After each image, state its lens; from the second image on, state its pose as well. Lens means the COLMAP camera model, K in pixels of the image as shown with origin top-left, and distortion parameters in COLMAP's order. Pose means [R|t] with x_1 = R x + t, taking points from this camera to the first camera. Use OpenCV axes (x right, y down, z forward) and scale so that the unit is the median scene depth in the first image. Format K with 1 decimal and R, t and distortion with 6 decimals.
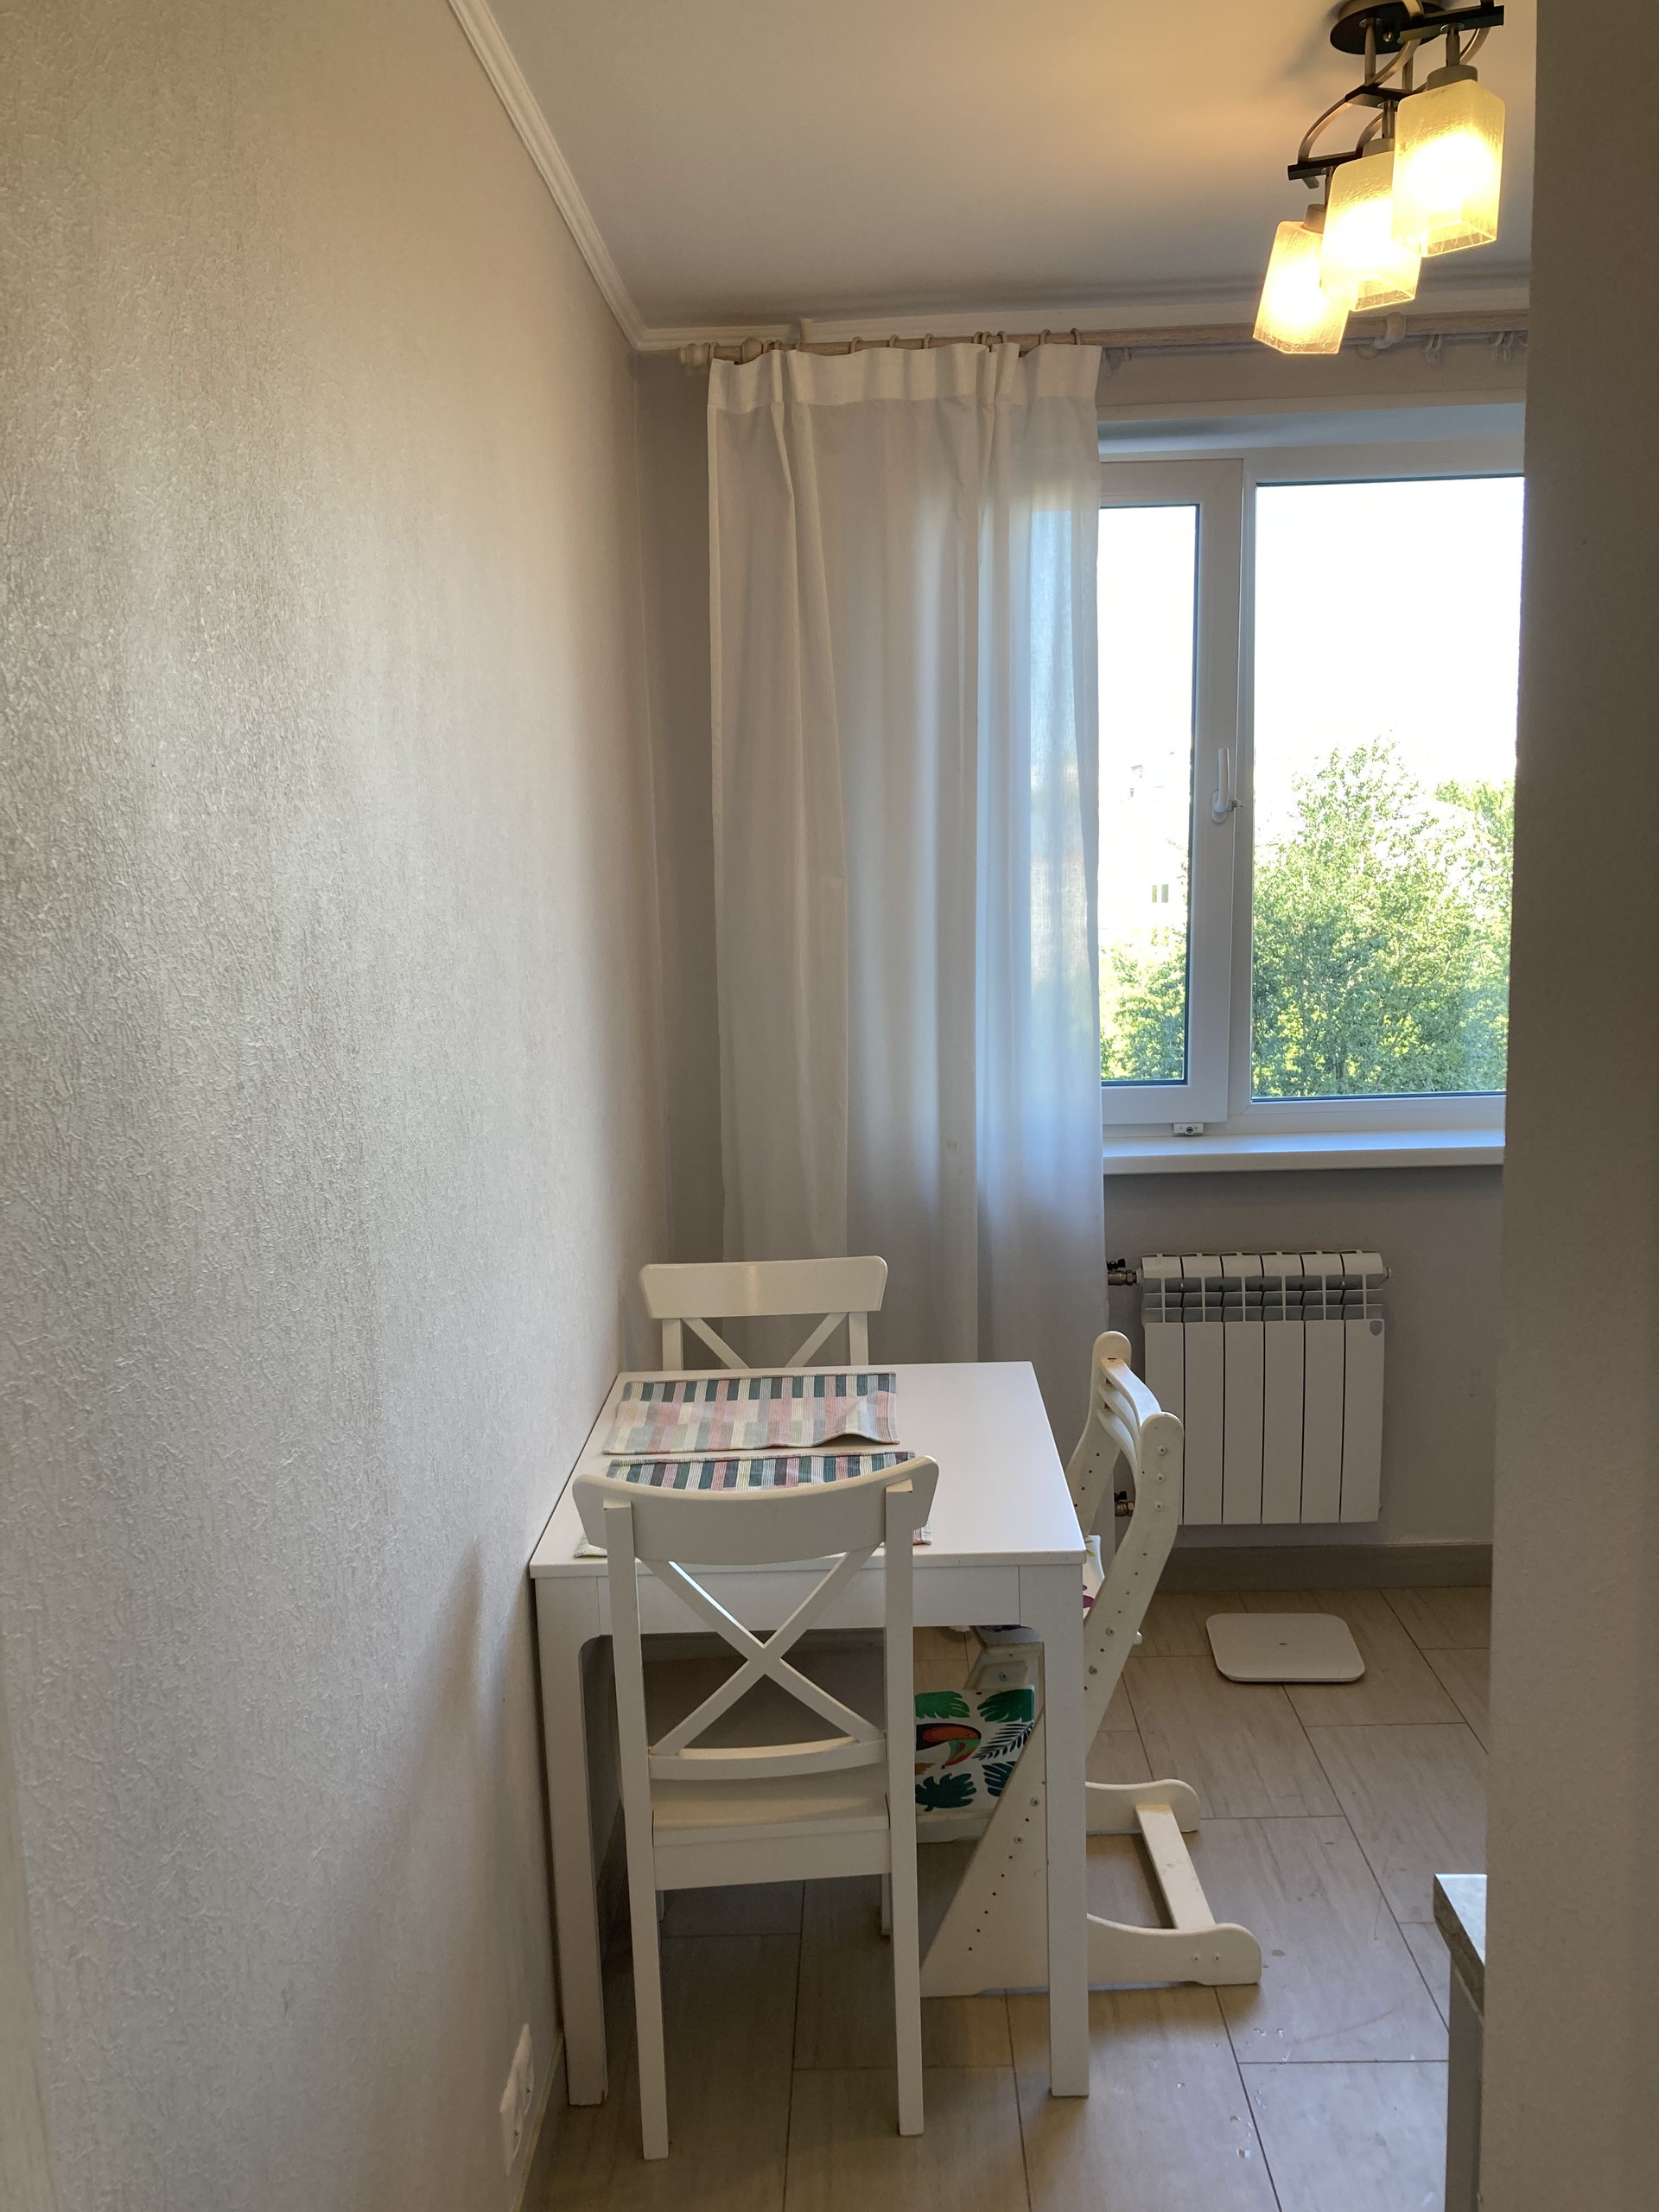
lens RADIAL K [[1804.6, 0, 817.1], [0, 1804.6, 1106.3], [0, 0, 1]] dist [0.037734, -0.025894]
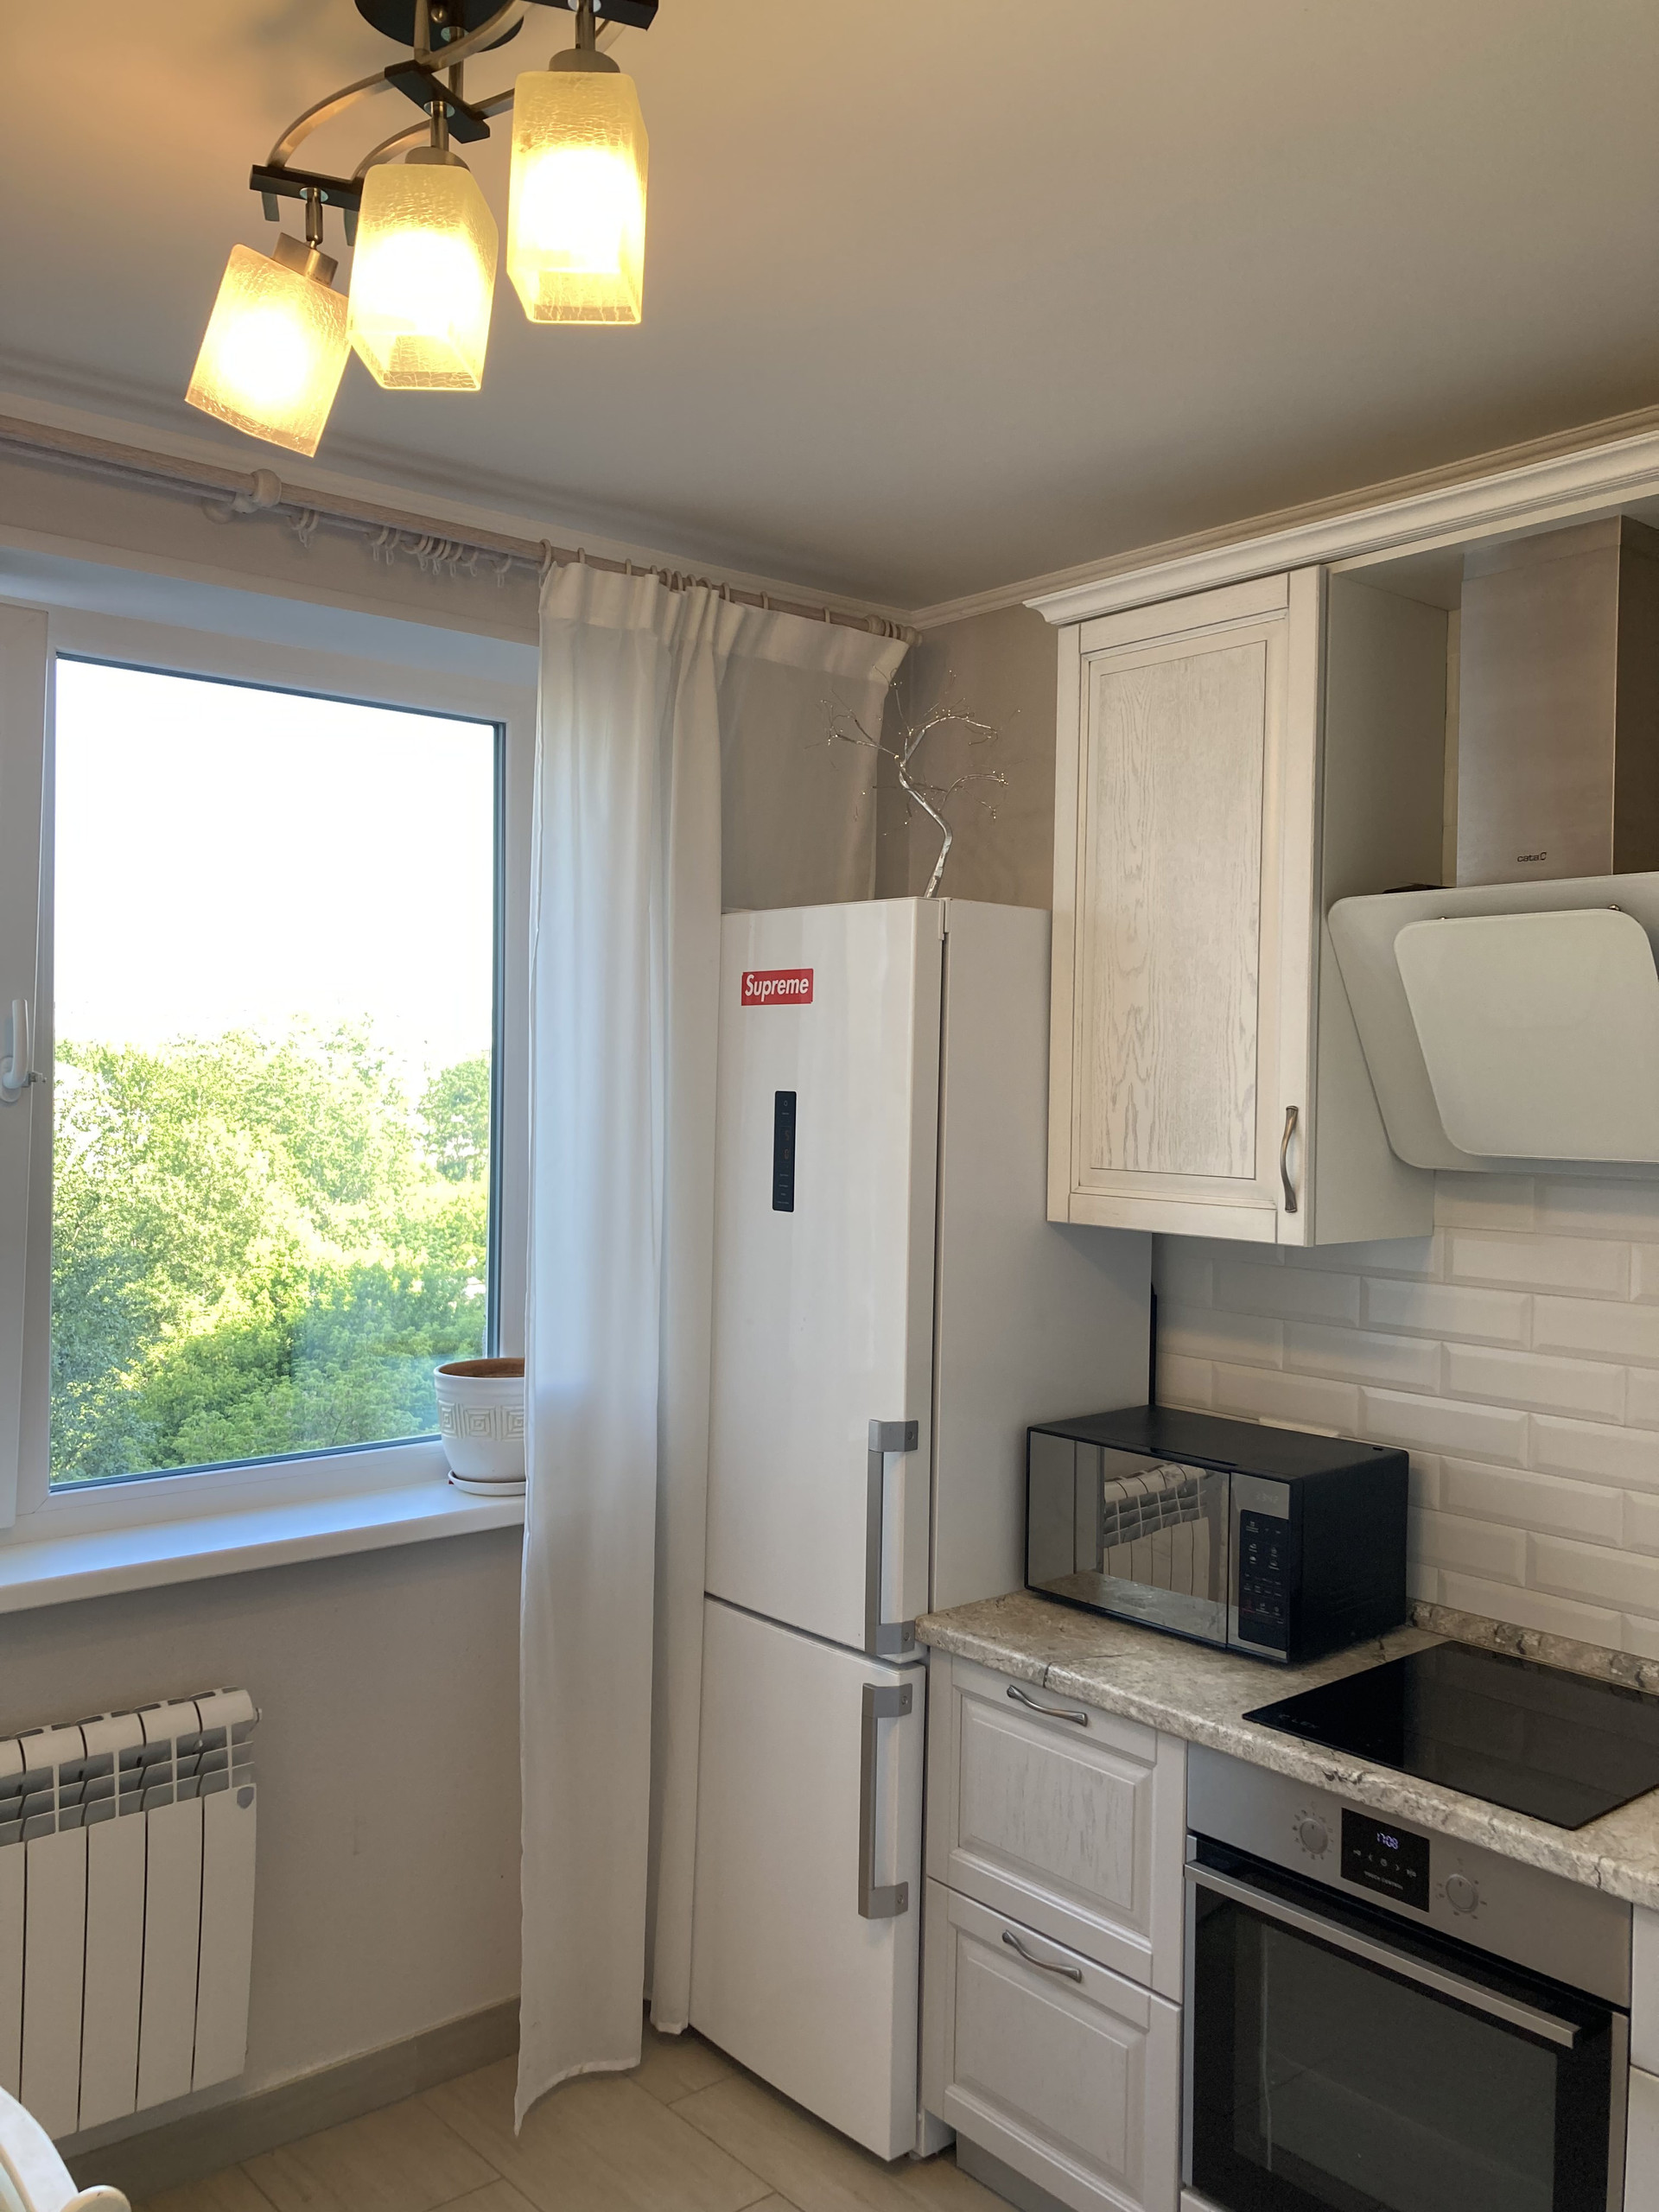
lens RADIAL K [[1804.6, 0, 841.8], [0, 1804.6, 1112.0], [0, 0, 1]] dist [0.037734, -0.025894]
pose [[0.736949, 0.030695, 0.675251, -0.017686], [0.063937, 0.991324, -0.114842, -0.054191], [-0.672918, 0.127806, 0.728592, 0.283277]]
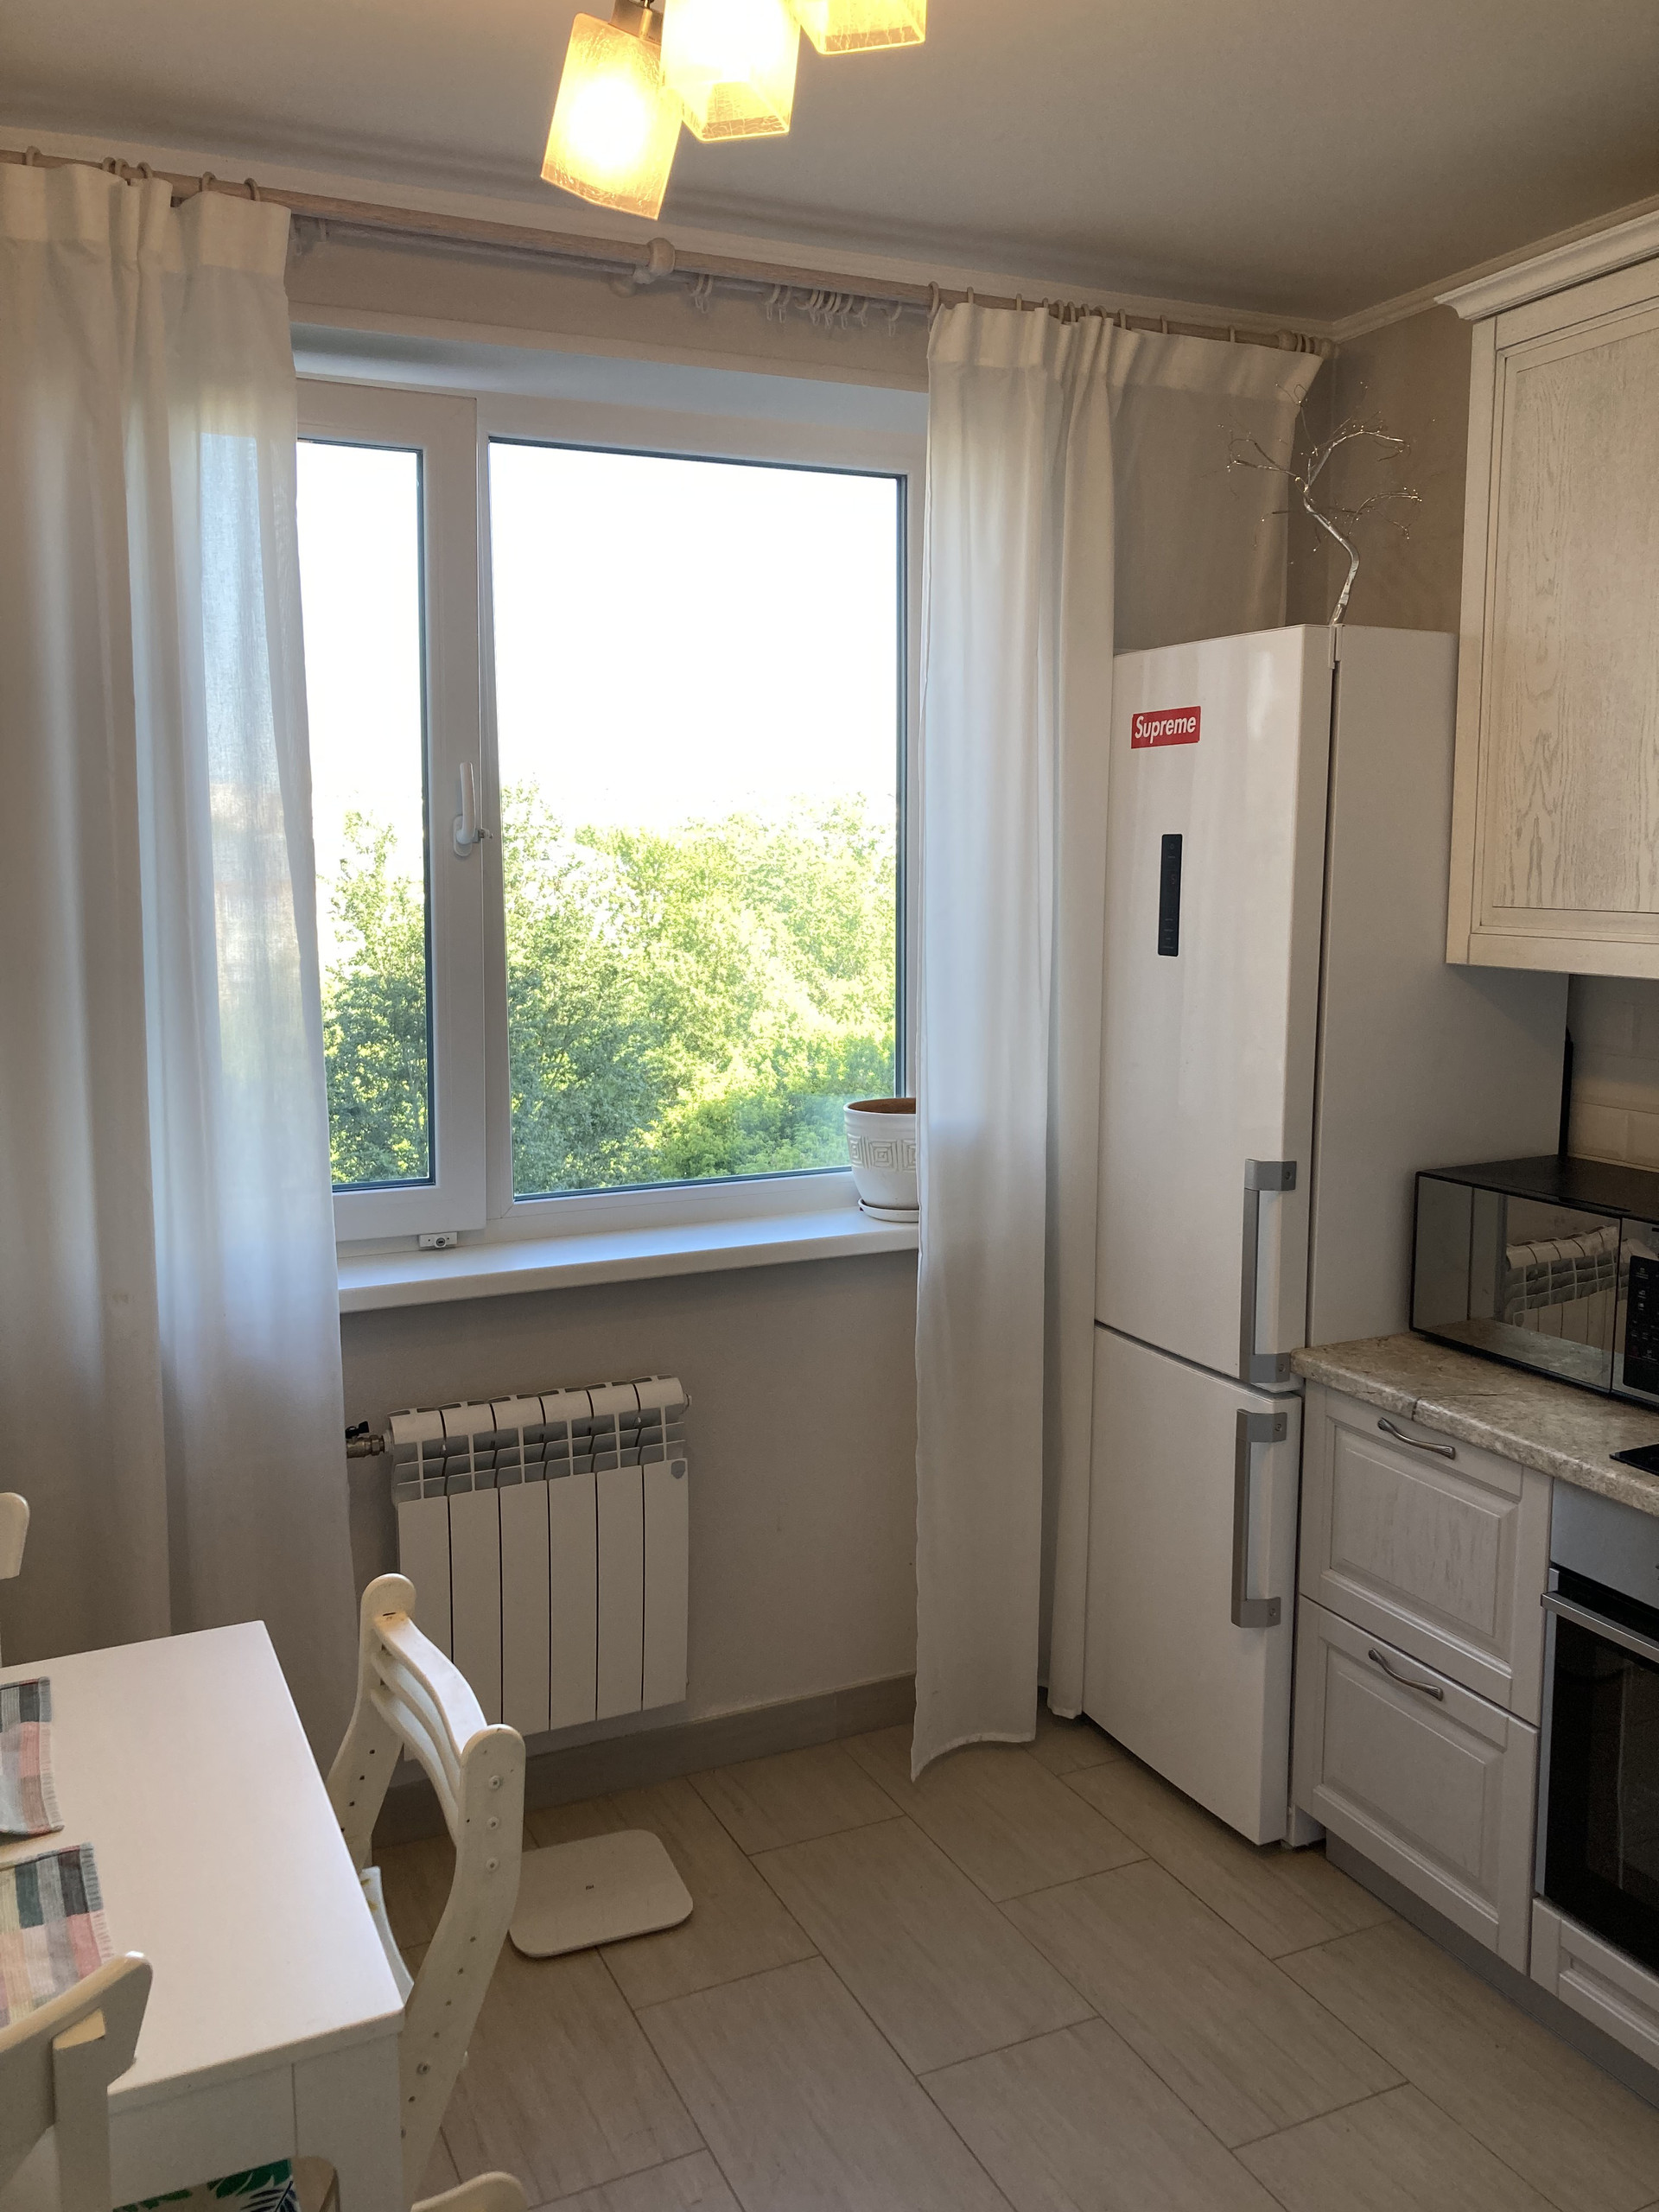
lens RADIAL K [[1804.6, 0, 851.9], [0, 1804.6, 1103.4], [0, 0, 1]] dist [0.037734, -0.025894]
pose [[0.887699, -0.035123, 0.459082, 0.005517], [0.045142, 0.998922, -0.010864, -0.034092], [-0.458206, 0.030367, 0.888327, 0.234264]]
